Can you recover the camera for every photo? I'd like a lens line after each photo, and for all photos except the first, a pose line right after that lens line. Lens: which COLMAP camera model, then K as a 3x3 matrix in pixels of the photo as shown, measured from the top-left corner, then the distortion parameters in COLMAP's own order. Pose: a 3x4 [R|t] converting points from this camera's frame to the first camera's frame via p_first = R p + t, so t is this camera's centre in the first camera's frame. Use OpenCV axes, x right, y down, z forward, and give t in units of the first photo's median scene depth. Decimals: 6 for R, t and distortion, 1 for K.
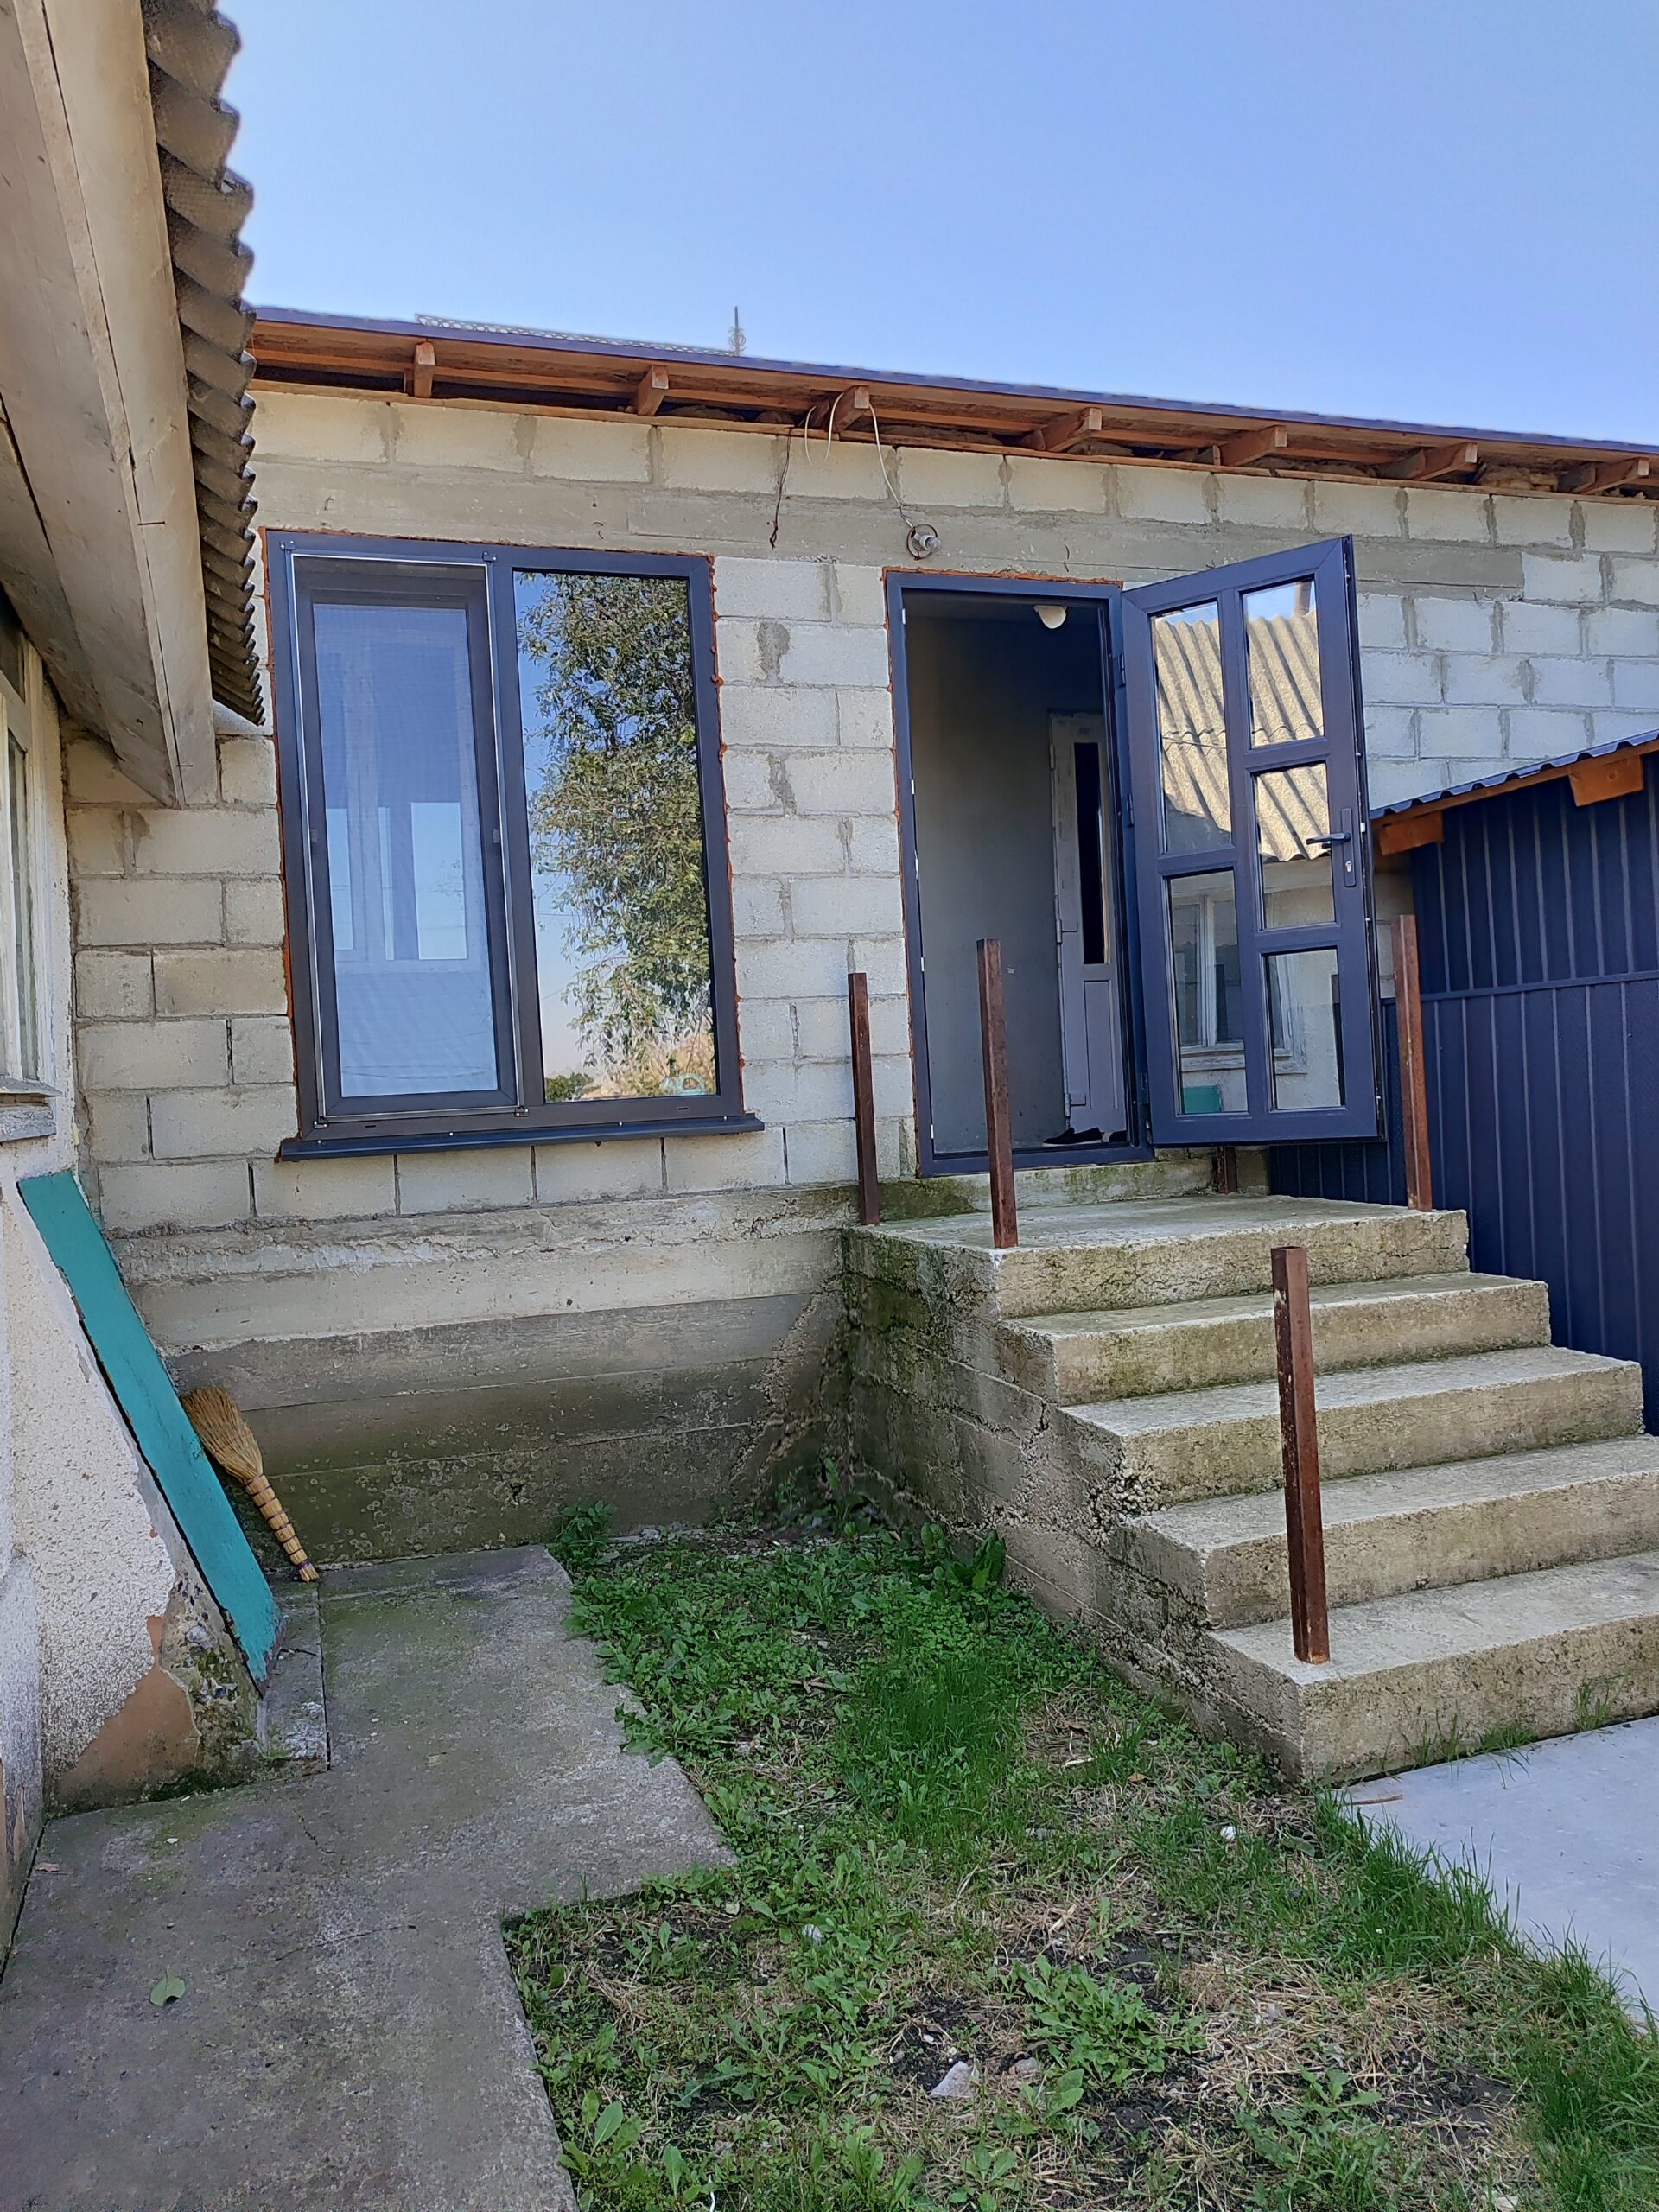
lens RADIAL K [[1595.7, 0, 877.3], [0, 1595.7, 1088.4], [0, 0, 1]] dist [0.018472, -0.018858]
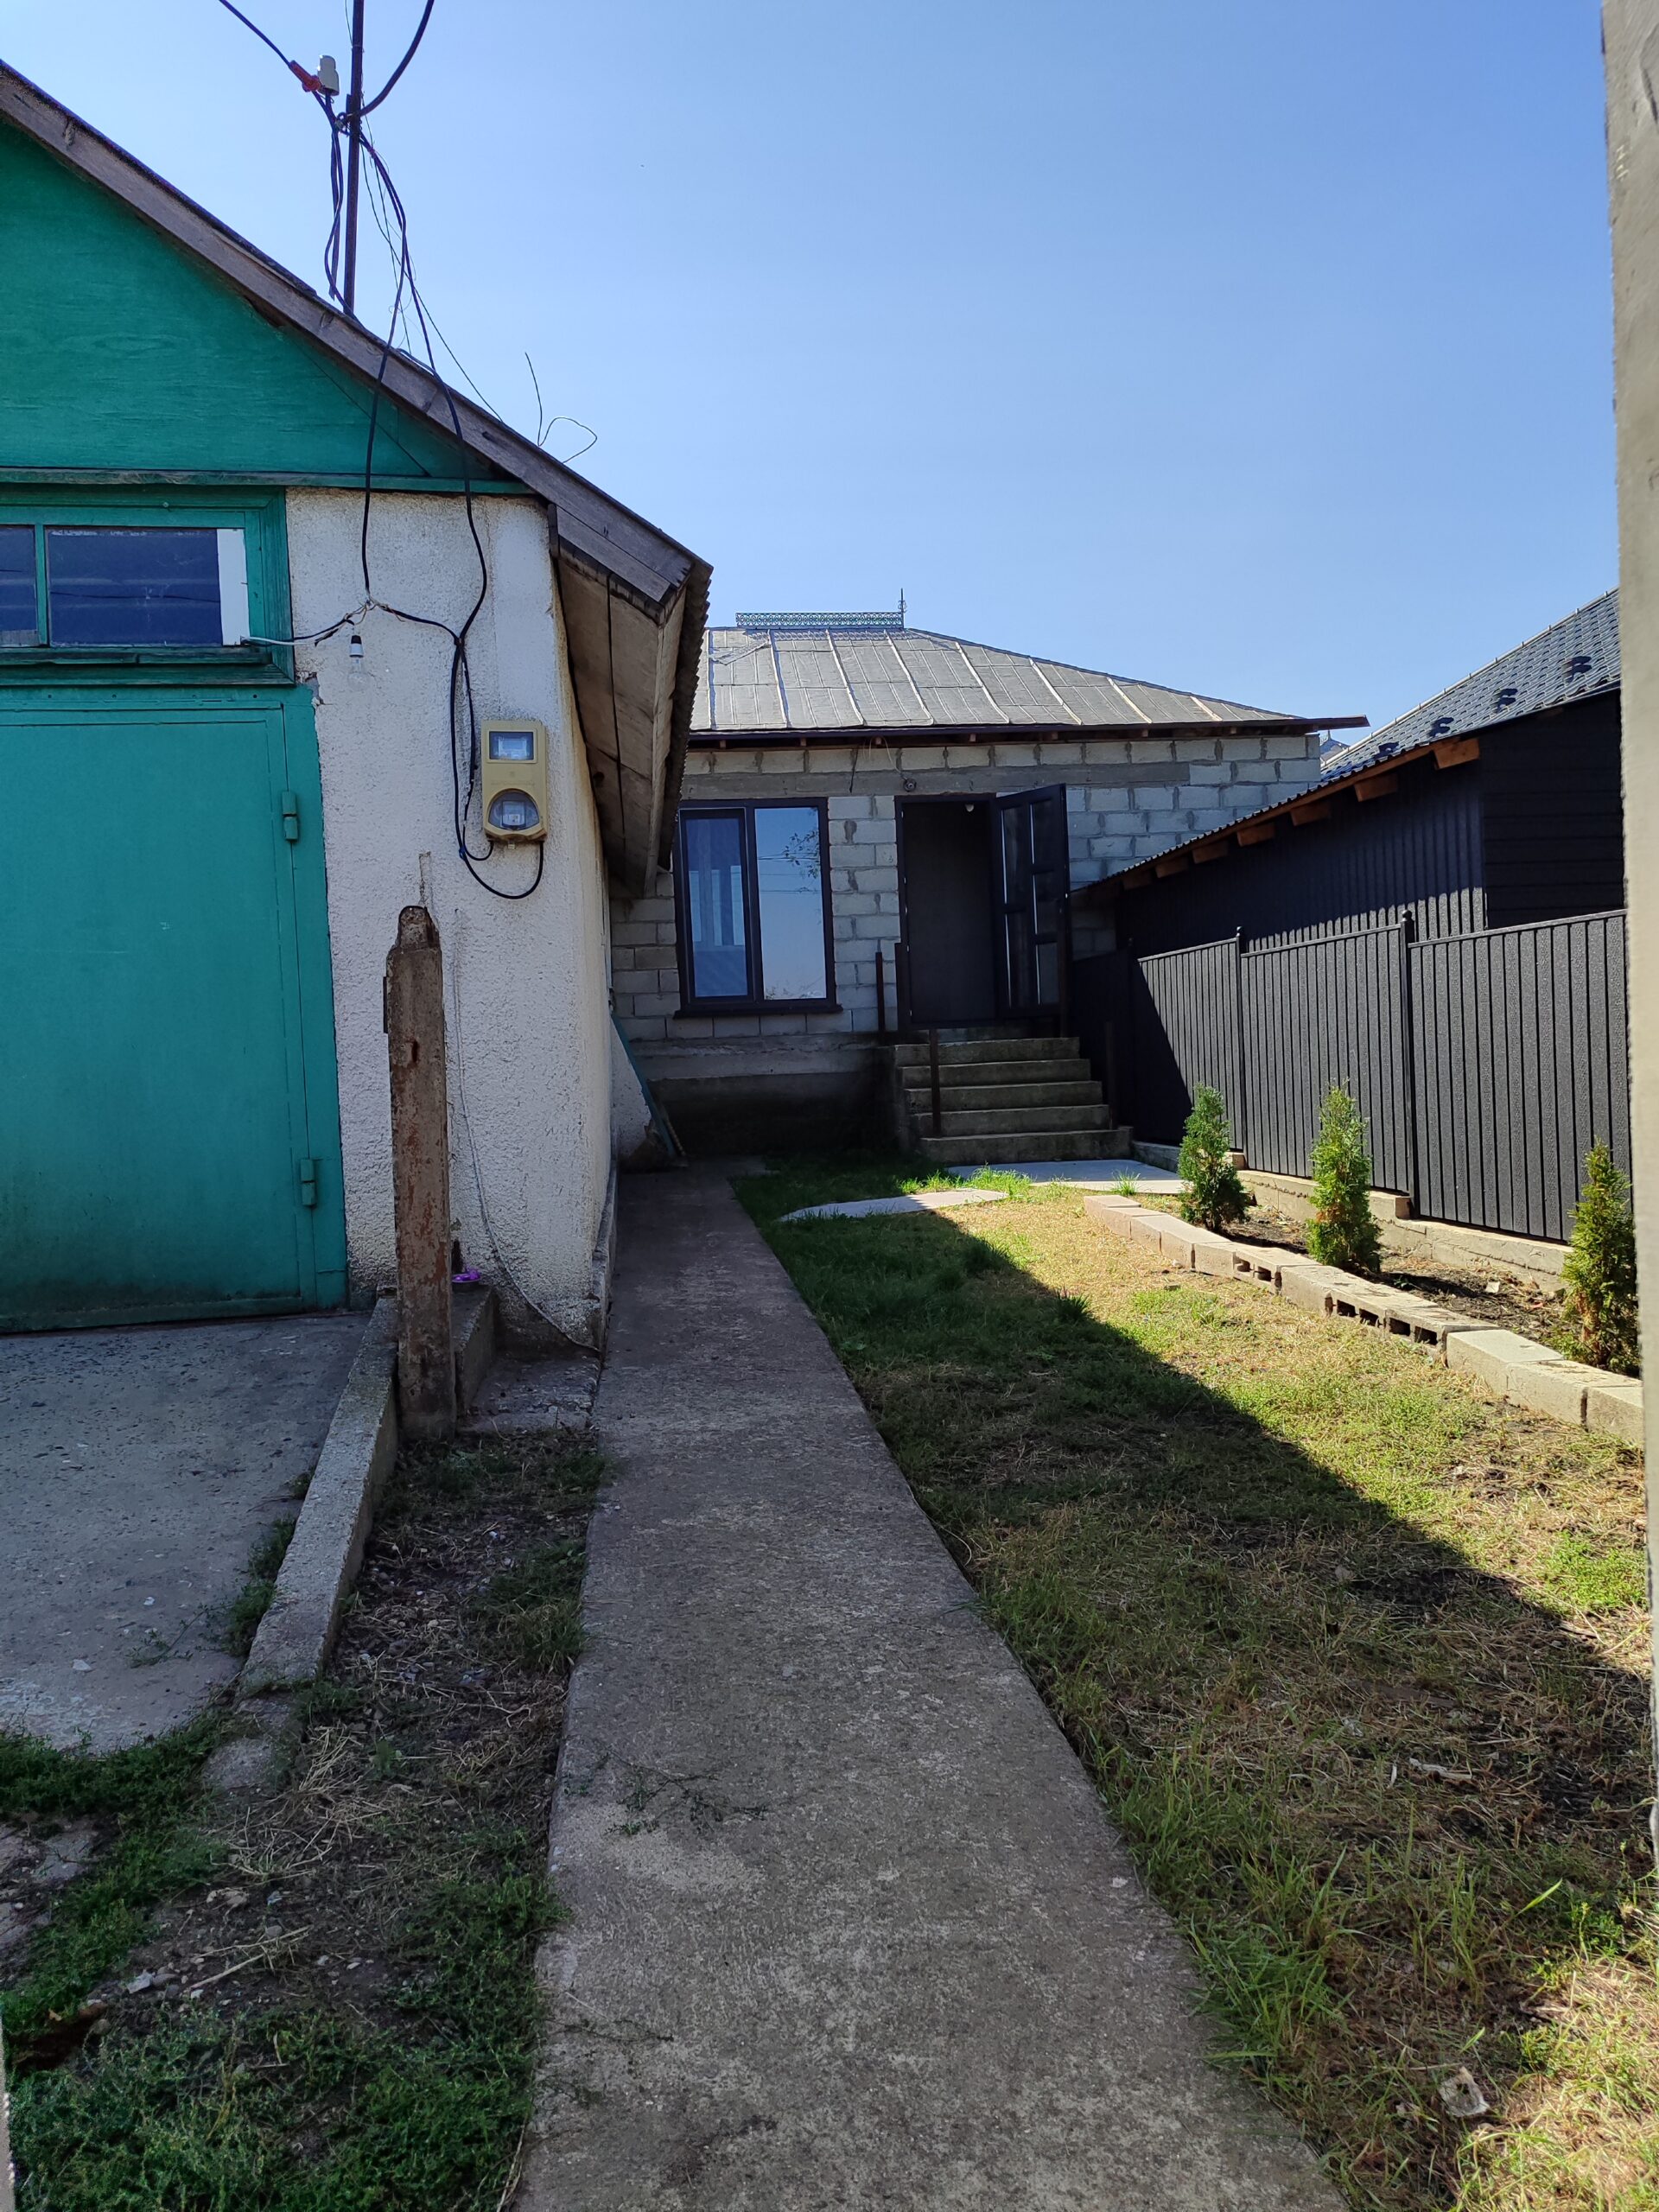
lens RADIAL K [[1595.7, 0, 829.1], [0, 1595.7, 1106.6], [0, 0, 1]] dist [0.018472, -0.018858]
pose [[0.970218, 0.016639, -0.241661, 0.554160], [-0.008895, 0.999412, 0.033103, 0.097364], [0.242070, -0.029968, 0.969796, -1.609902]]
